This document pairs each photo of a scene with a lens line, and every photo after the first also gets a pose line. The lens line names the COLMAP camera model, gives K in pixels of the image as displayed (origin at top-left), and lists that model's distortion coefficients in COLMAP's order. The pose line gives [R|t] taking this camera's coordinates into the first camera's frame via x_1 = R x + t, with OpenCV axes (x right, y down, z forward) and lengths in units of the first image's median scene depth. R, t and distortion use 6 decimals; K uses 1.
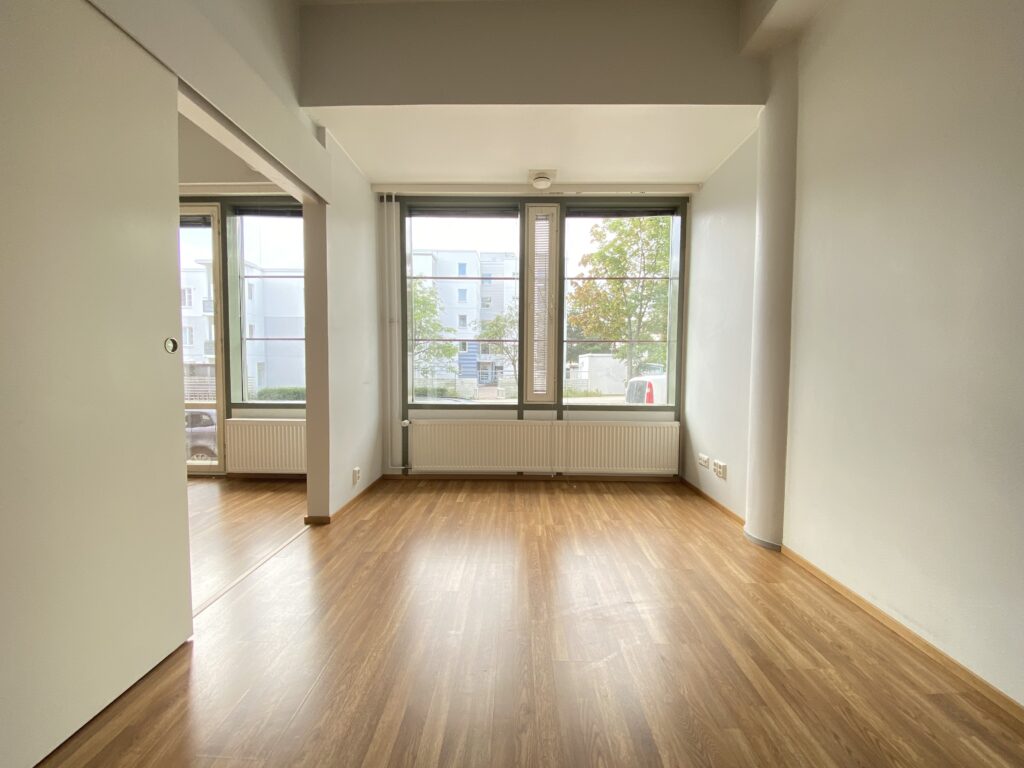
lens RADIAL K [[434.7, 0, 512.0], [0, 434.7, 384.0], [0, 0, 1]] dist [0.097533, 0.000004]
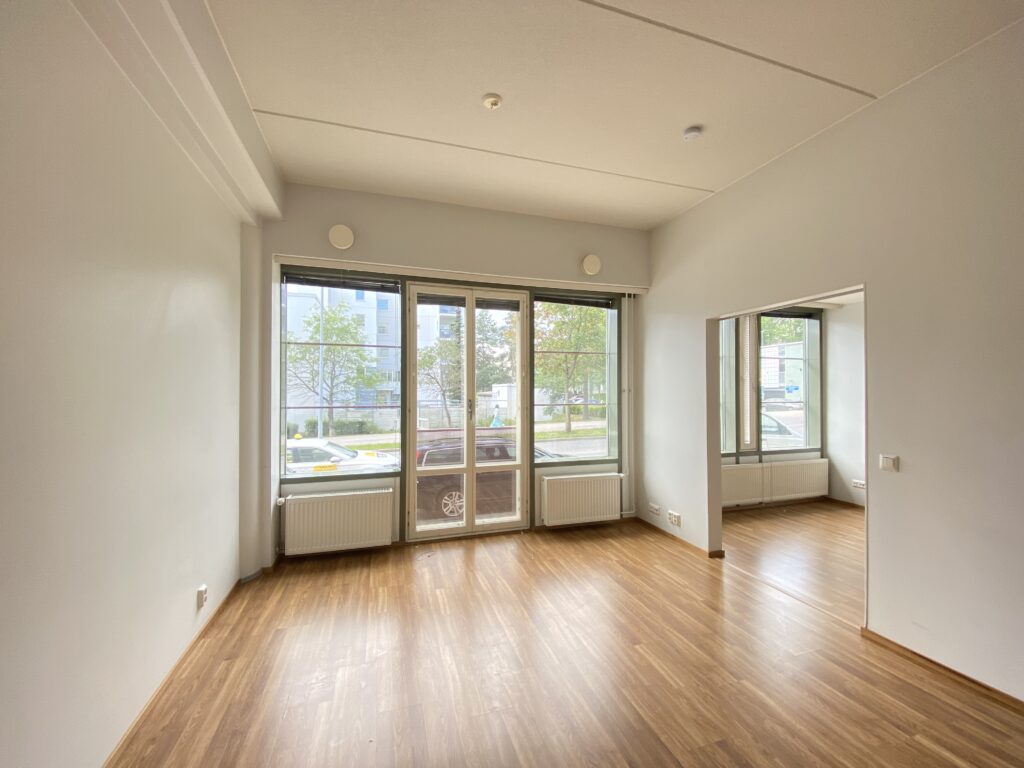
lens RADIAL K [[413.7, 0, 512.0], [0, 413.7, 384.0], [0, 0, 1]] dist [0.000188, 0.000038]
pose [[0.938369, 0.007185, 0.345562, -1.034416], [0.045498, 0.988516, -0.144104, -0.006654], [-0.342629, 0.150945, 0.927265, 0.059187]]
